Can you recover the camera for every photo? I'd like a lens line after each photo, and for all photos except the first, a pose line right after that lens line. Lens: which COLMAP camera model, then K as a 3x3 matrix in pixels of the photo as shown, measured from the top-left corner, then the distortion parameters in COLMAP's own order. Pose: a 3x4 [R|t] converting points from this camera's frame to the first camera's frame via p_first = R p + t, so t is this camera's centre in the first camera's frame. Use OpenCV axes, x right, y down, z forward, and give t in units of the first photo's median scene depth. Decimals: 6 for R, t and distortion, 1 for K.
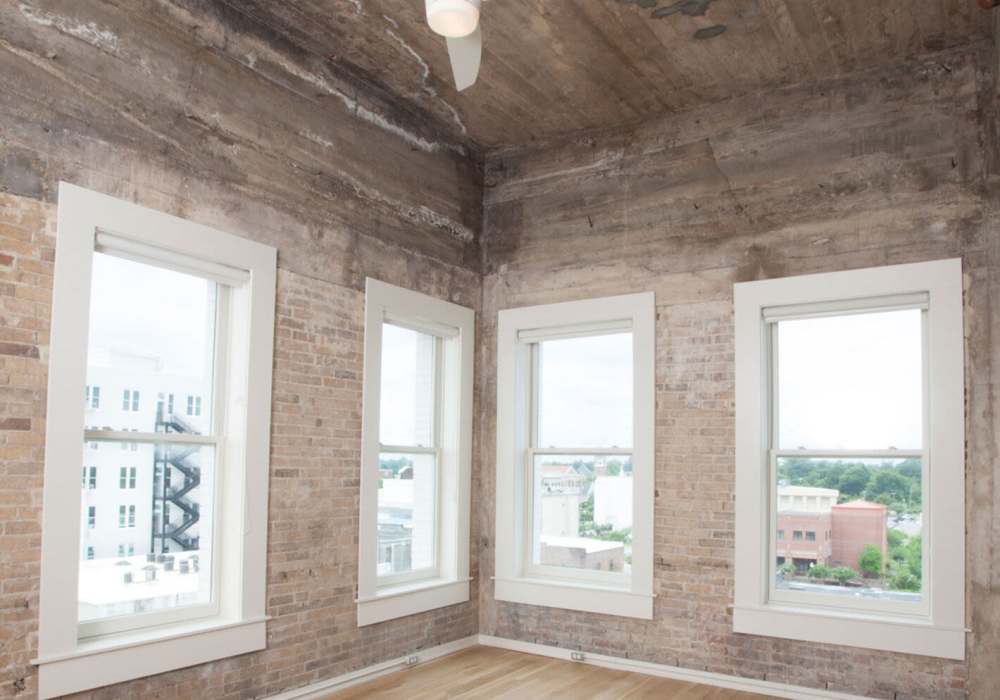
lens RADIAL K [[744.0, 0, 498.9], [0, 744.0, 431.9], [0, 0, 1]] dist [-0.052326, 0.005177]
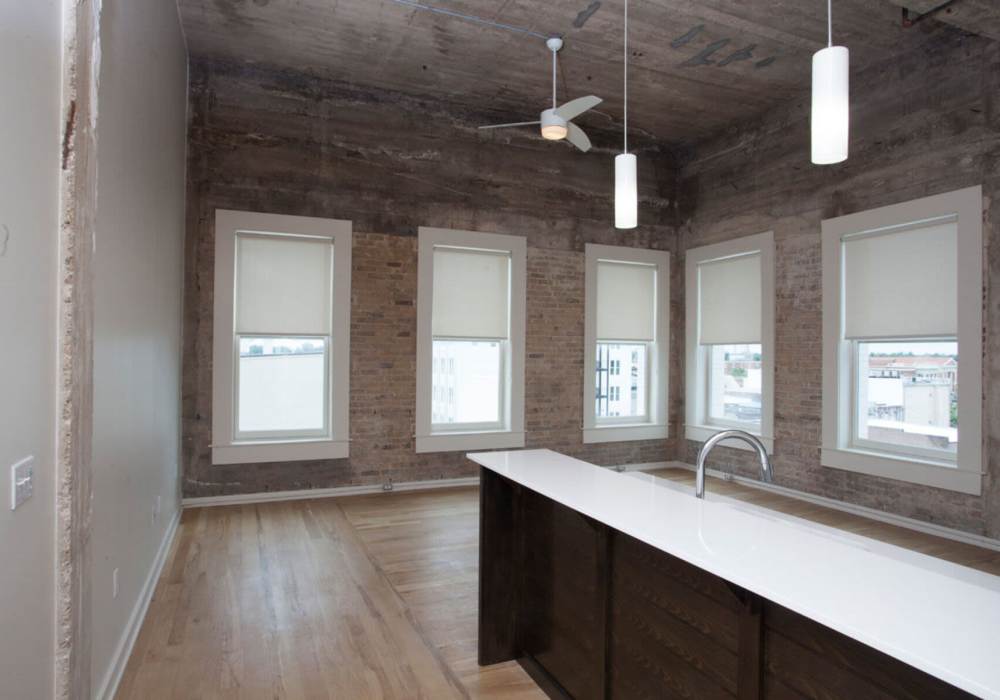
lens RADIAL K [[606.9, 0, 500.0], [0, 606.9, 350.0], [0, 0, 1]] dist [-0.000802, 0.004558]
pose [[0.841797, -0.011255, -0.539678, 0.437359], [0.027252, 0.999394, 0.021666, 0.004612], [0.539107, -0.032946, 0.841593, -0.325361]]
